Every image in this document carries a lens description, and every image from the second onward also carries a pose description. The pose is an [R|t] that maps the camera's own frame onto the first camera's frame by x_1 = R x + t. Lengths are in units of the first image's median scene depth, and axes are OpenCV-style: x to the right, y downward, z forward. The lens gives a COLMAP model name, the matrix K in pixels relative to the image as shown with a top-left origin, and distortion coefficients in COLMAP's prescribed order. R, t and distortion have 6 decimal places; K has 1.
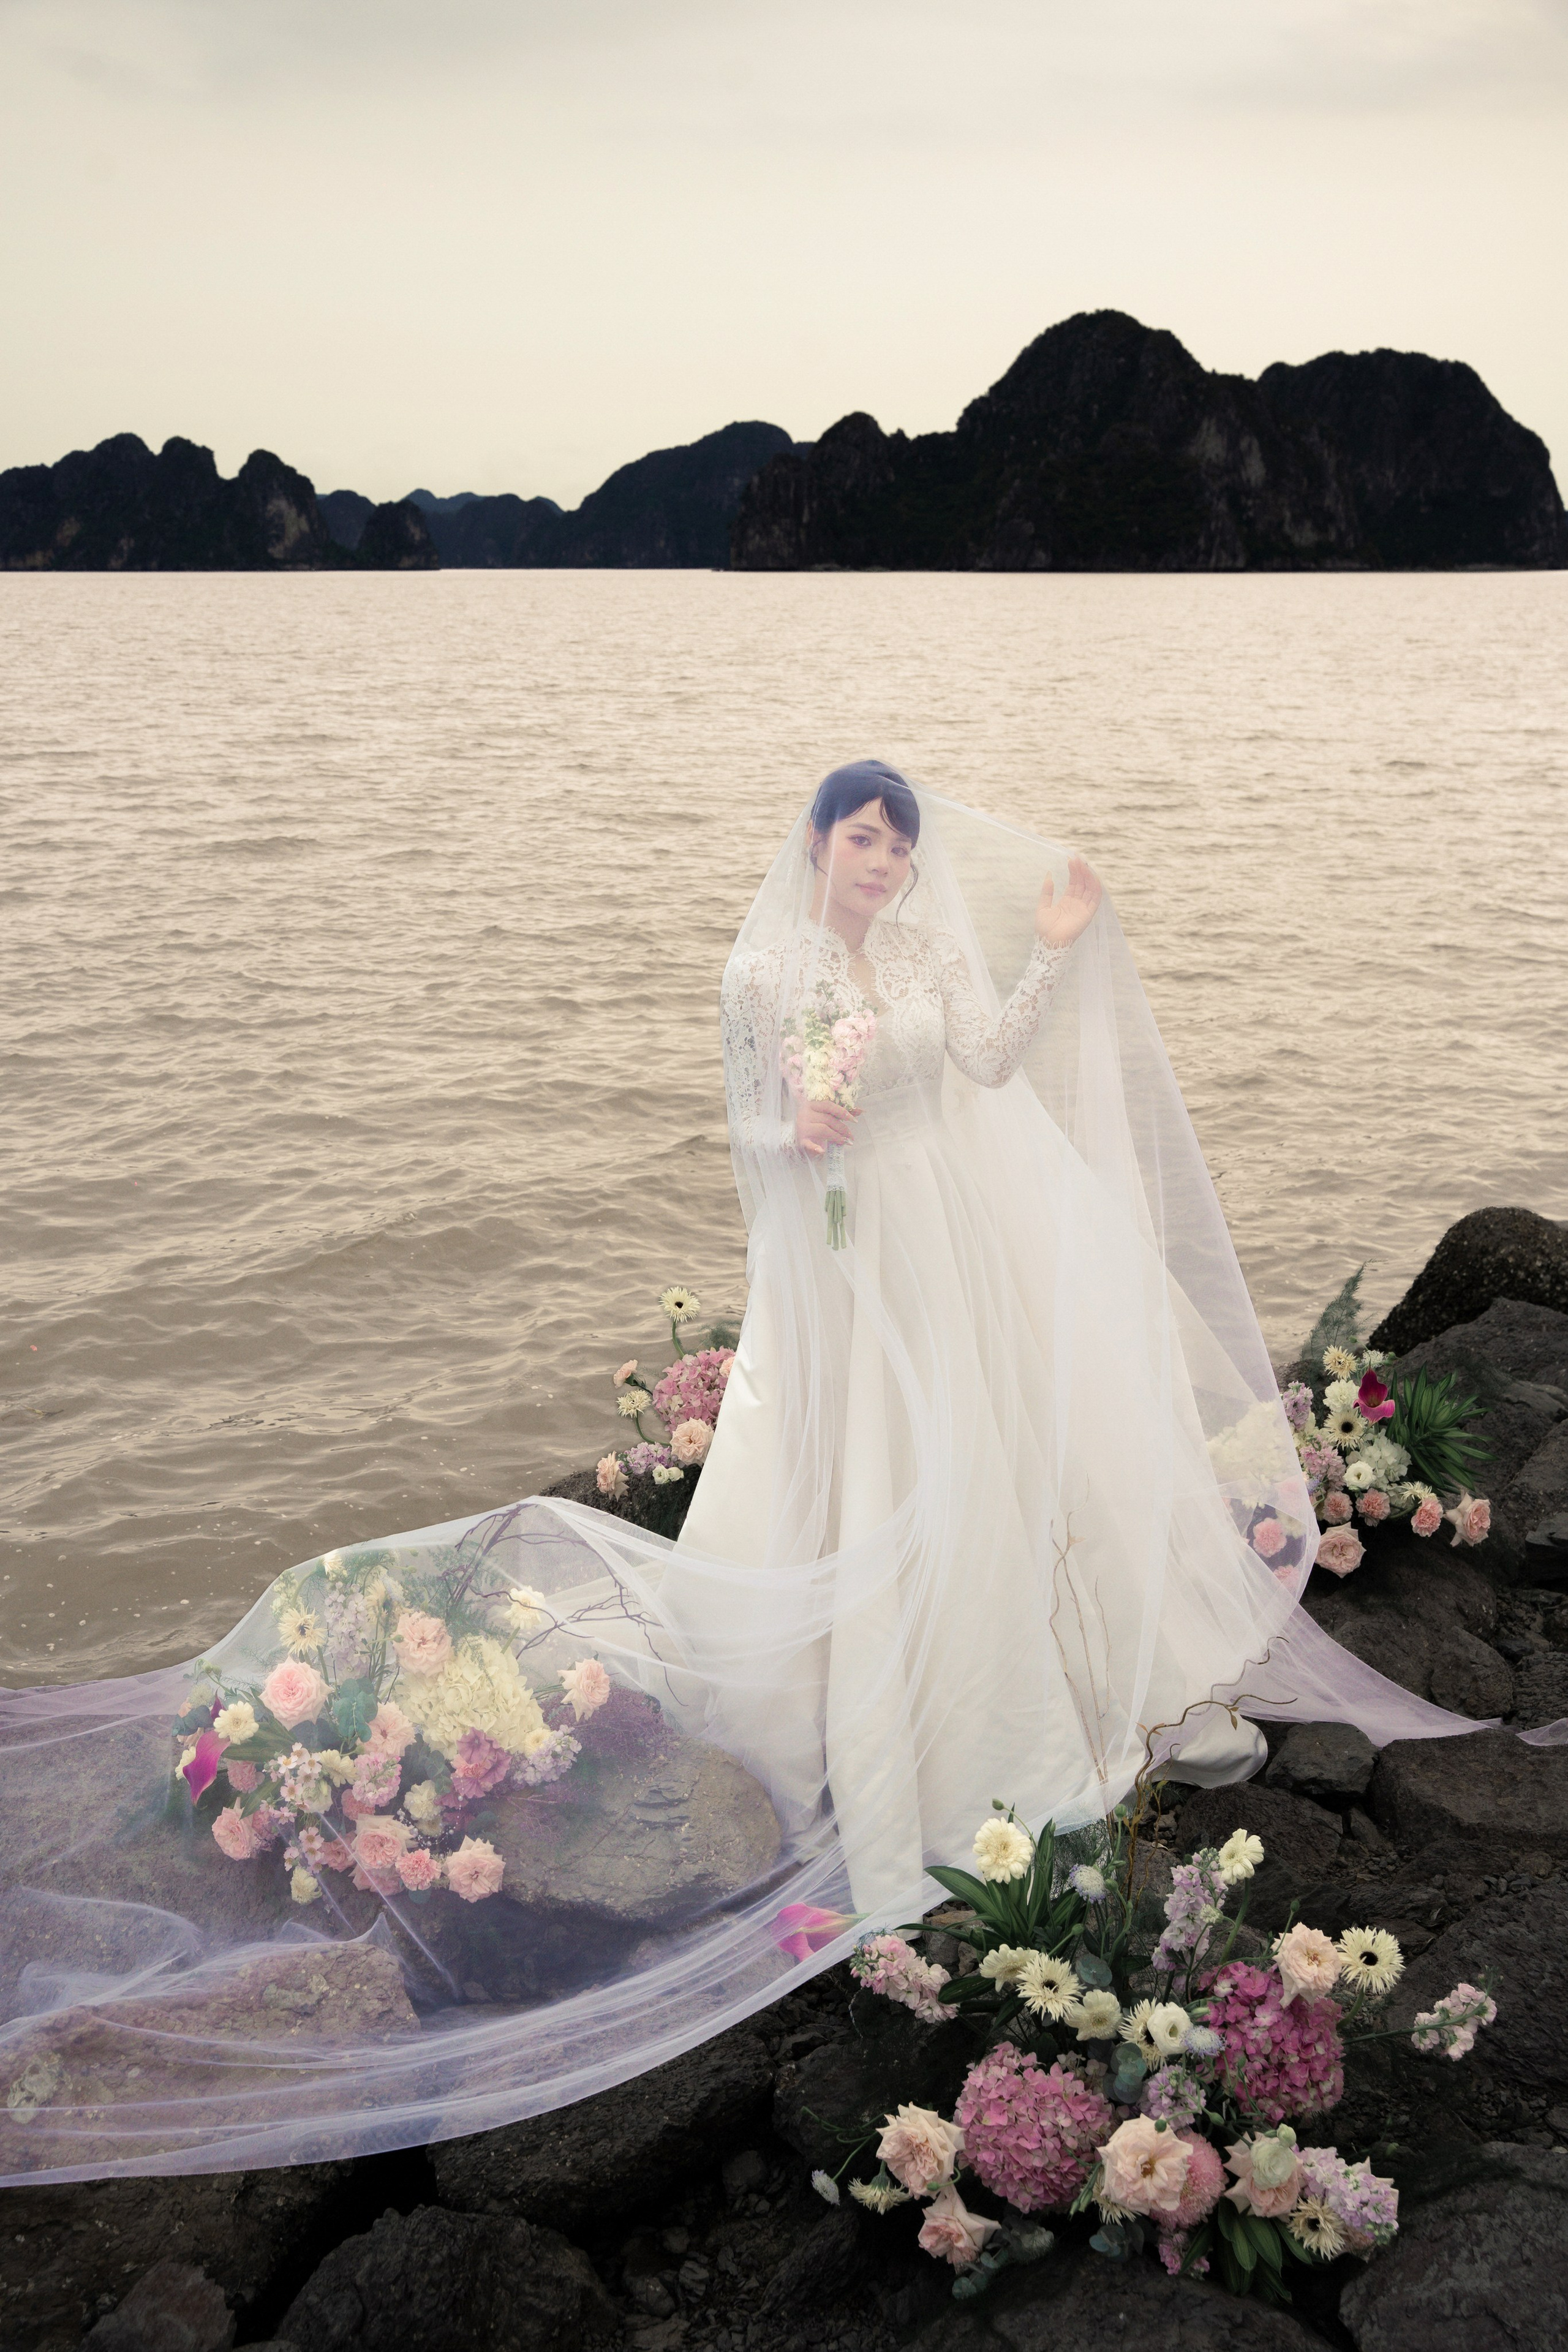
lens RADIAL K [[2360.3, 0, 779.6], [0, 2360.3, 1186.7], [0, 0, 1]] dist [-0.075164, 0.243551]
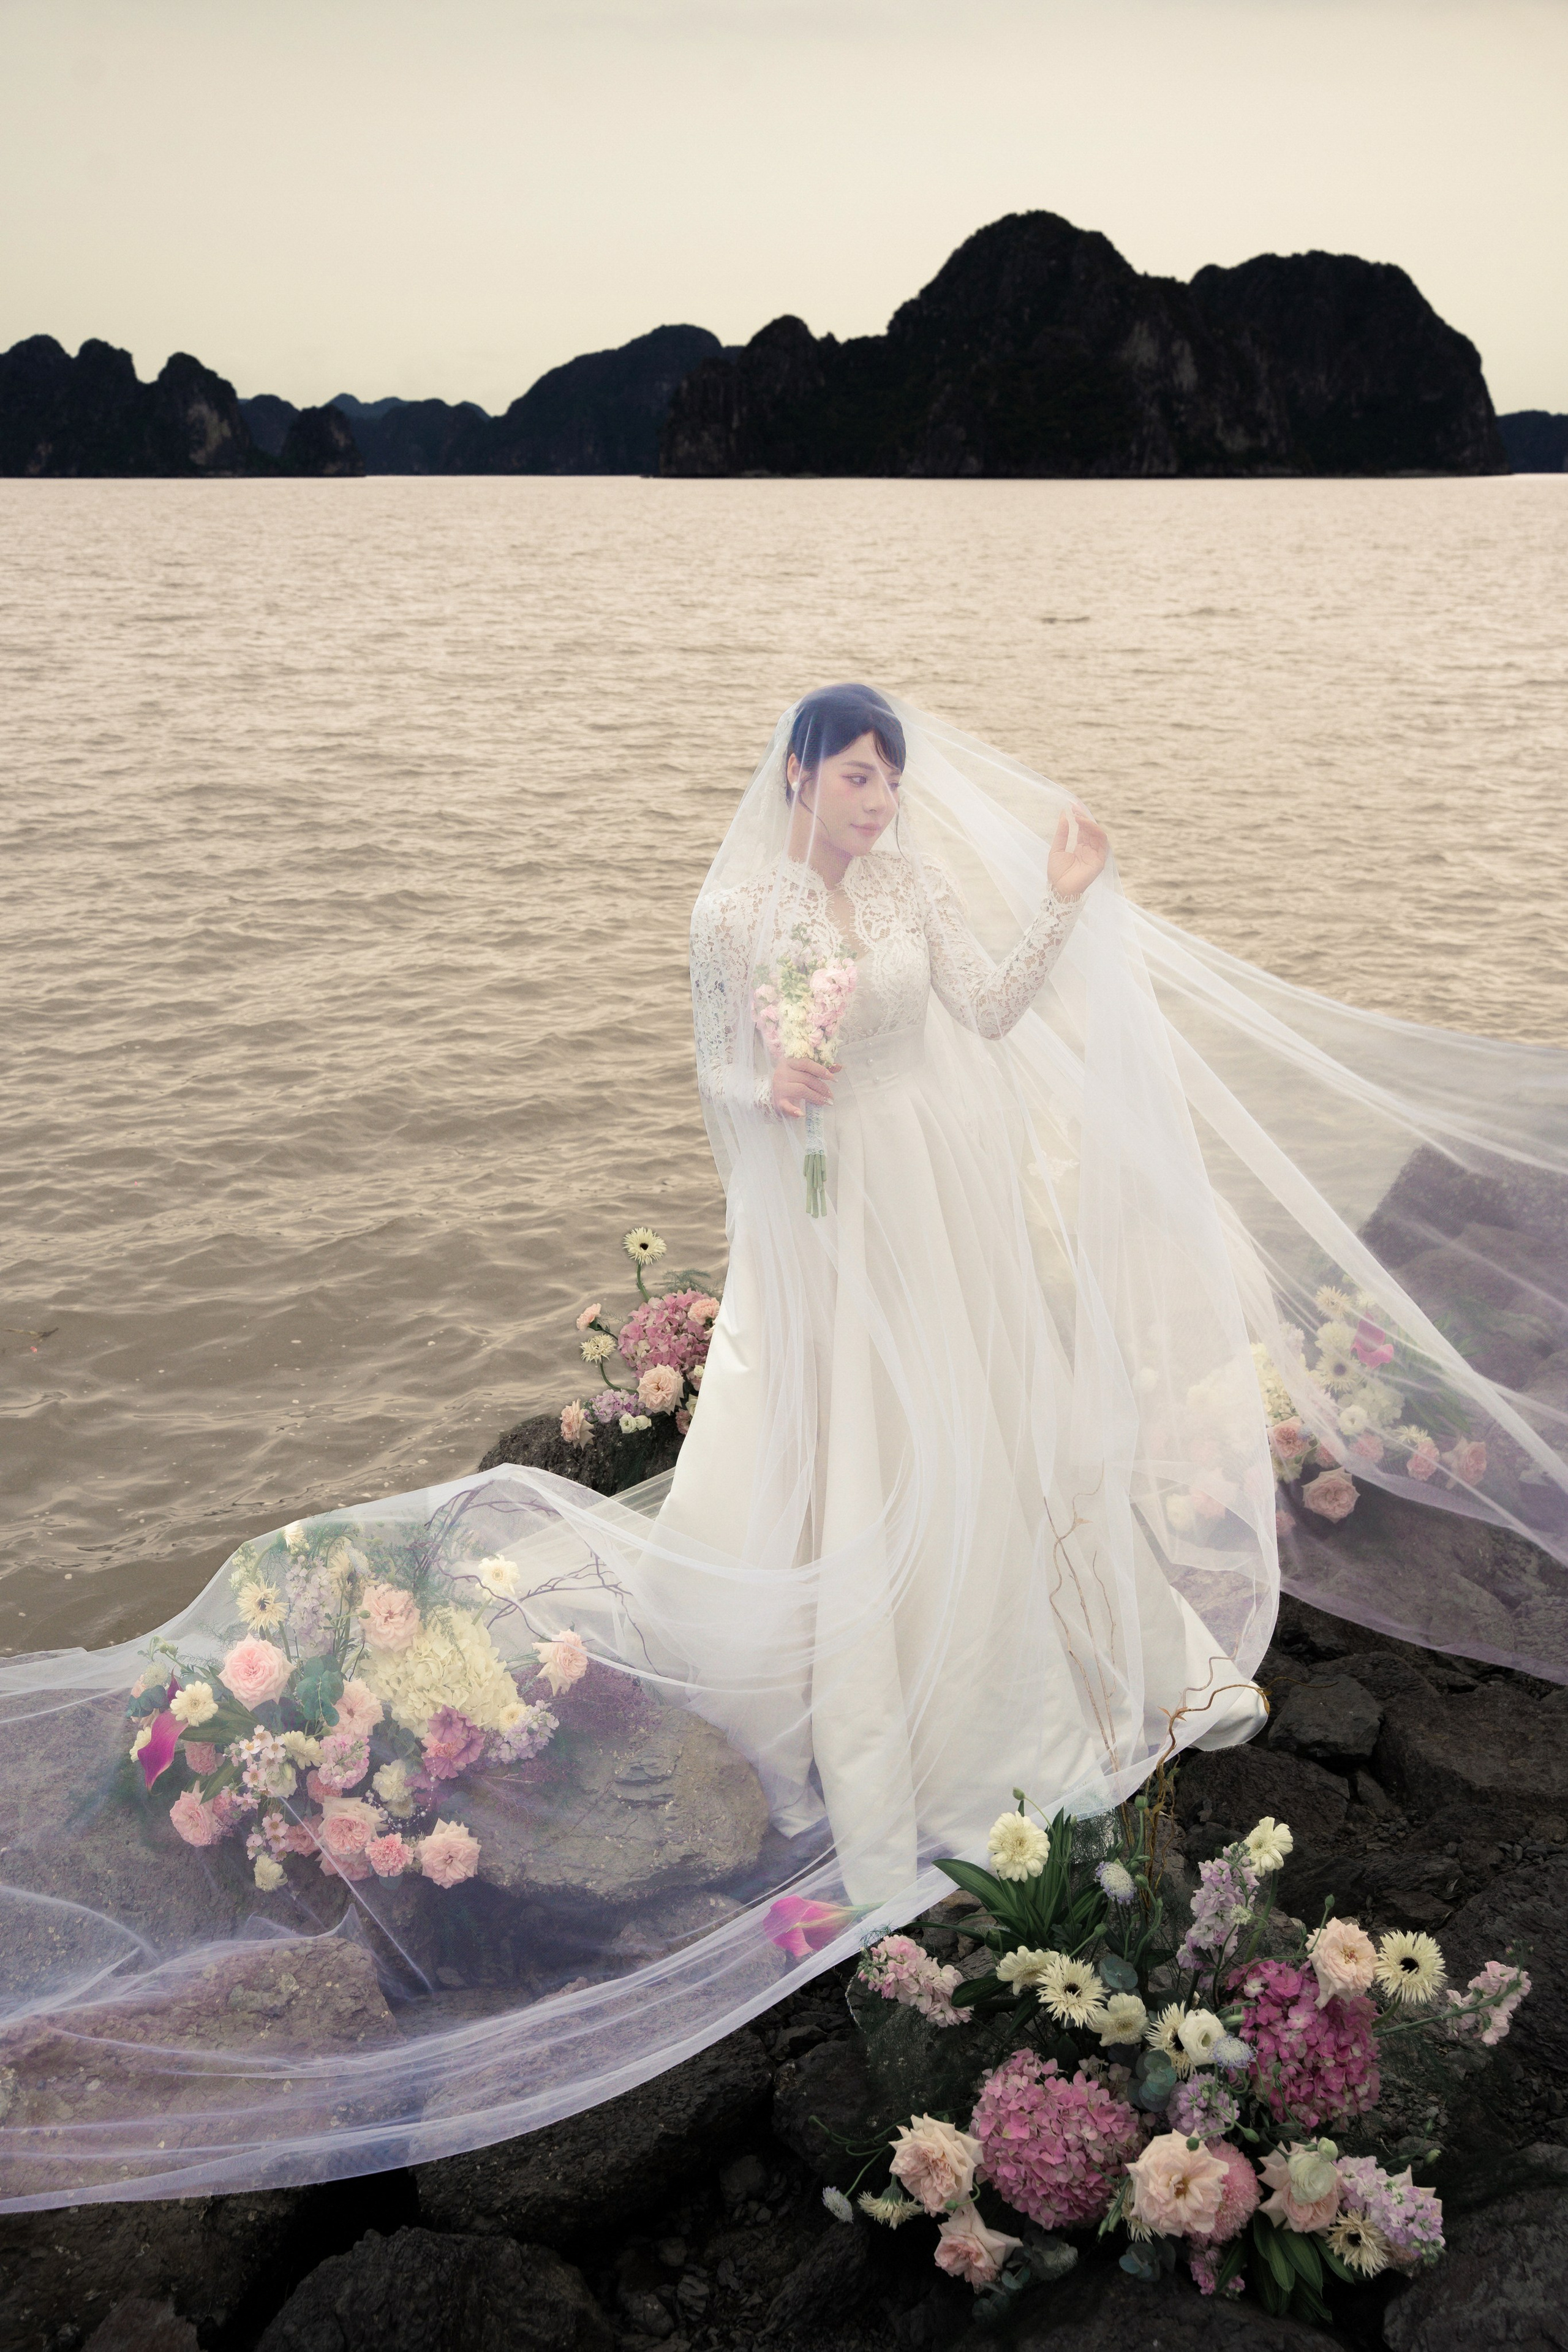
lens RADIAL K [[2358.9, 0, 774.2], [0, 2358.9, 1181.5], [0, 0, 1]] dist [-0.078020, 0.252918]
pose [[0.999652, -0.007961, 0.025162, -0.023852], [0.007070, 0.999352, 0.035282, -0.017024], [-0.025427, -0.035092, 0.999061, 0.067825]]
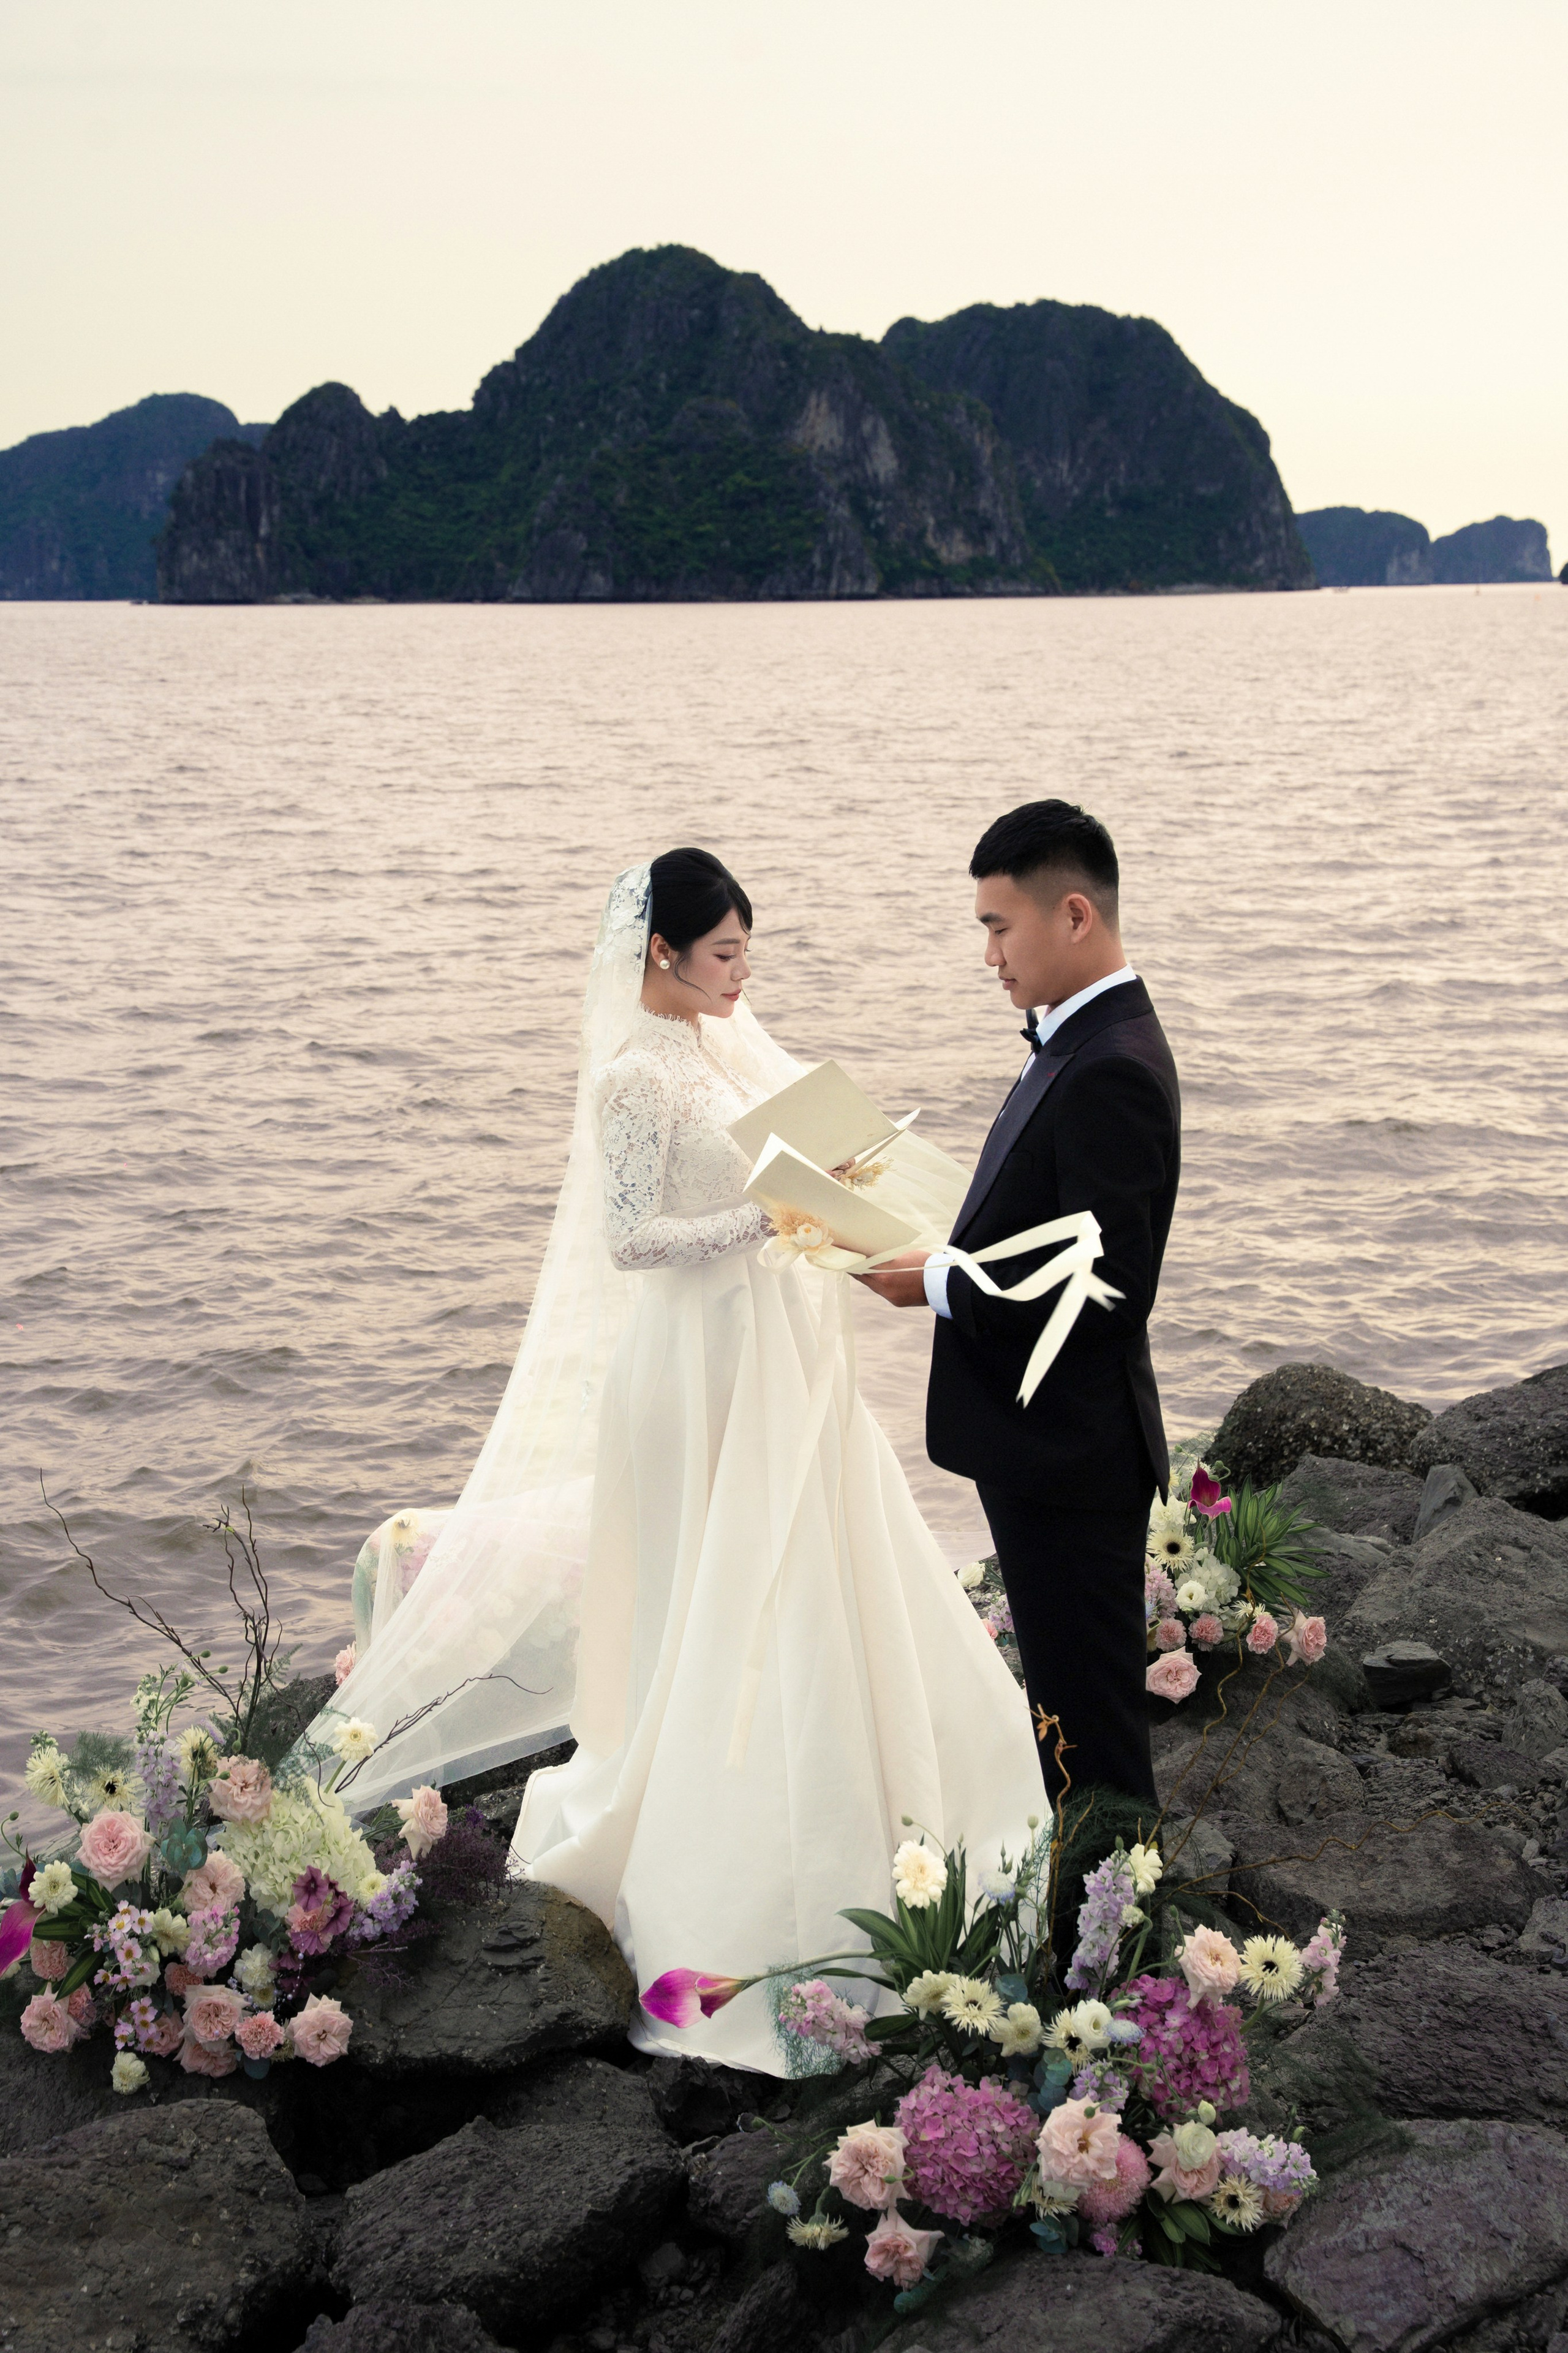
lens RADIAL K [[3328.3, 0, 820.2], [0, 3328.3, 1174.5], [0, 0, 1]] dist [0.010123, 0.593303]
pose [[0.985111, -0.038503, 0.167550, -0.173818], [0.052763, 0.995275, -0.081507, 0.084828], [-0.163620, 0.089134, 0.982488, -0.449722]]
